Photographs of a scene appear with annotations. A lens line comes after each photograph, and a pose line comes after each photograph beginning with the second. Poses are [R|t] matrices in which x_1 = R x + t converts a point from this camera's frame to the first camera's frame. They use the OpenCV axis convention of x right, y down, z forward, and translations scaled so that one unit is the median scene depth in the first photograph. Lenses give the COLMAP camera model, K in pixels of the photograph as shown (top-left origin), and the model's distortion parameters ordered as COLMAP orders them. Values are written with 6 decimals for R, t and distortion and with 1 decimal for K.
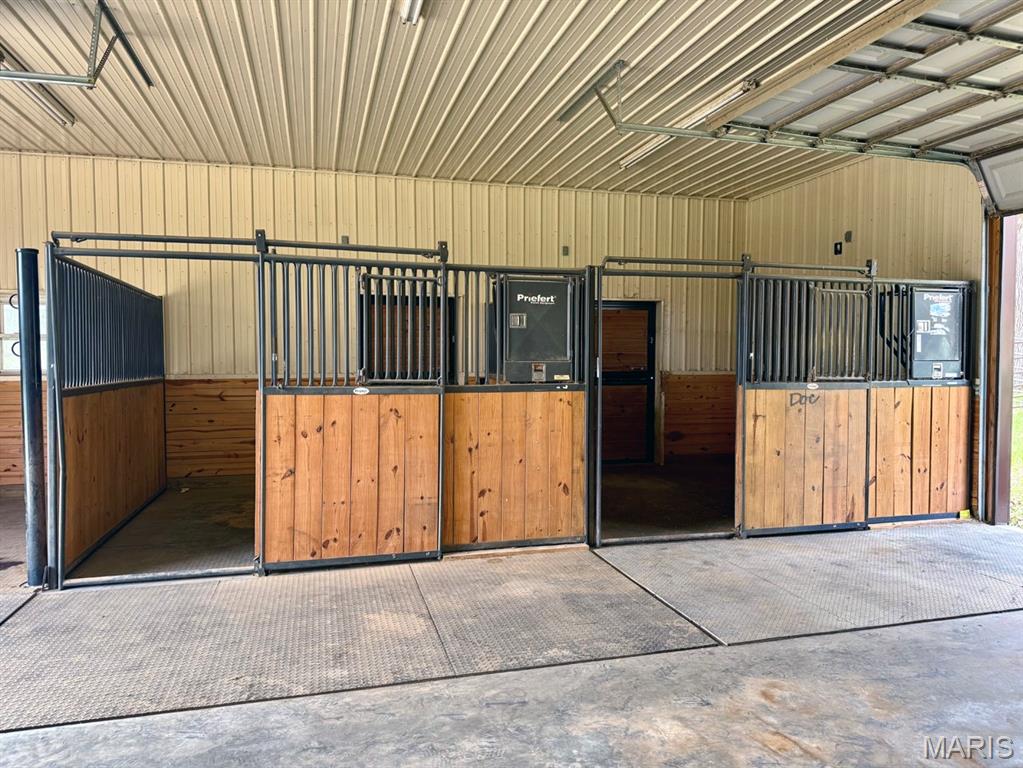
lens RADIAL K [[723.1, 0, 515.1], [0, 723.1, 380.0], [0, 0, 1]] dist [0.046619, -0.058788]
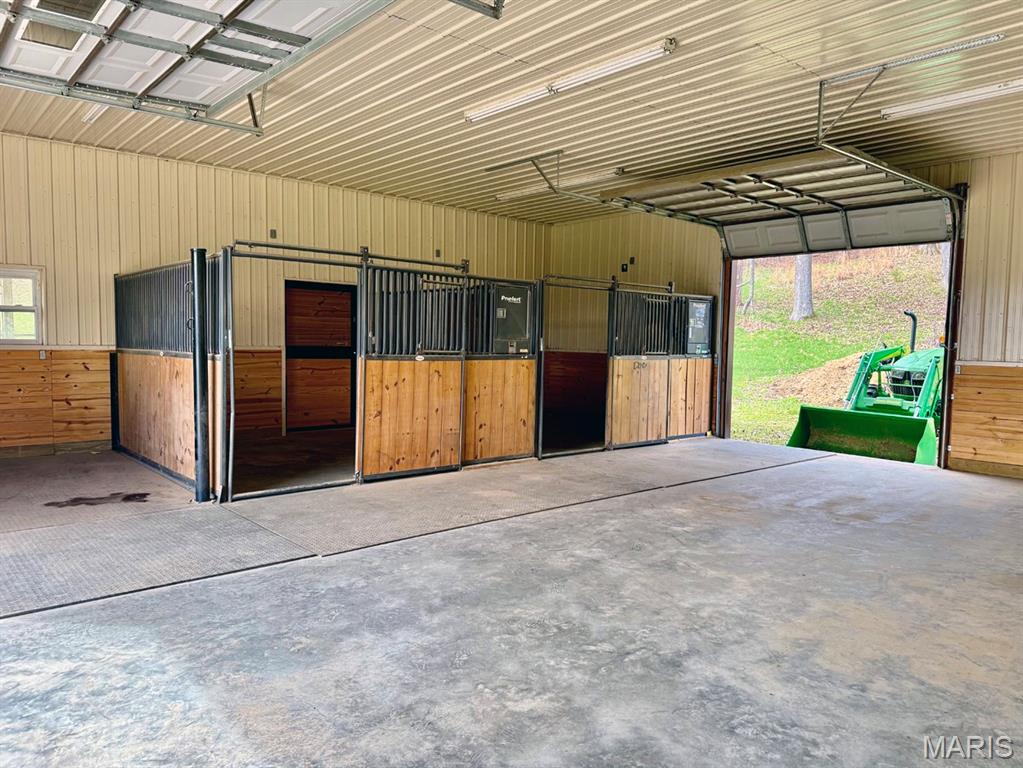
lens RADIAL K [[723.1, 0, 502.6], [0, 723.1, 388.0], [0, 0, 1]] dist [0.046619, -0.058788]
pose [[0.906242, -0.013886, 0.422531, -0.636419], [-0.001625, 0.999339, 0.036326, 0.020388], [-0.422756, -0.033607, 0.905620, -0.388320]]
